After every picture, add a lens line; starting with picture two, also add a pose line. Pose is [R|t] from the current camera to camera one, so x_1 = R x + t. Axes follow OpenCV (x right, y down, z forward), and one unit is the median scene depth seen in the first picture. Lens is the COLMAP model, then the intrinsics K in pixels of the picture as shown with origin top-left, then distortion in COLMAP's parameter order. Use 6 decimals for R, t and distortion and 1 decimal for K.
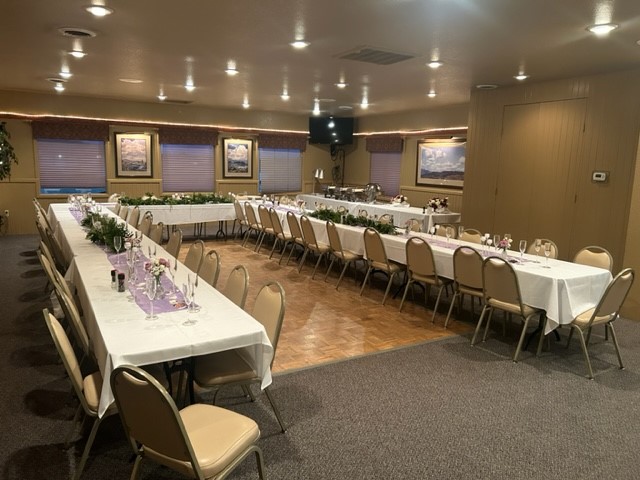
lens RADIAL K [[477.5, 0, 320.3], [0, 477.5, 264.0], [0, 0, 1]] dist [0.003818, -0.002408]
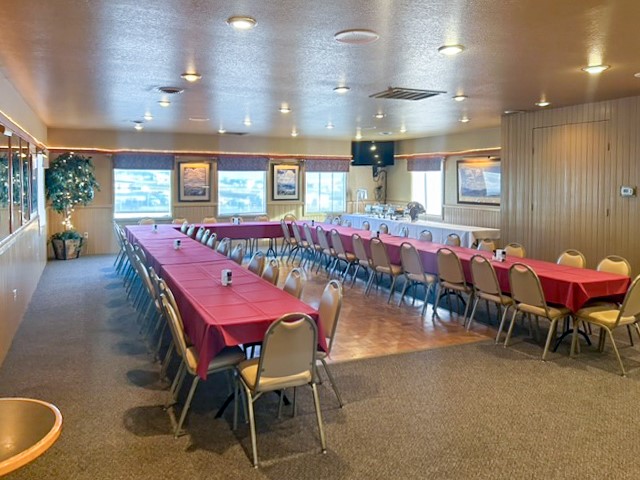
lens RADIAL K [[490.8, 0, 335.2], [0, 490.8, 239.4], [0, 0, 1]] dist [0.001450, -0.002449]
pose [[0.998008, -0.017143, -0.060708, 0.004316], [0.011251, 0.995308, -0.096101, 0.021233], [0.062071, 0.095226, 0.993519, -0.111224]]
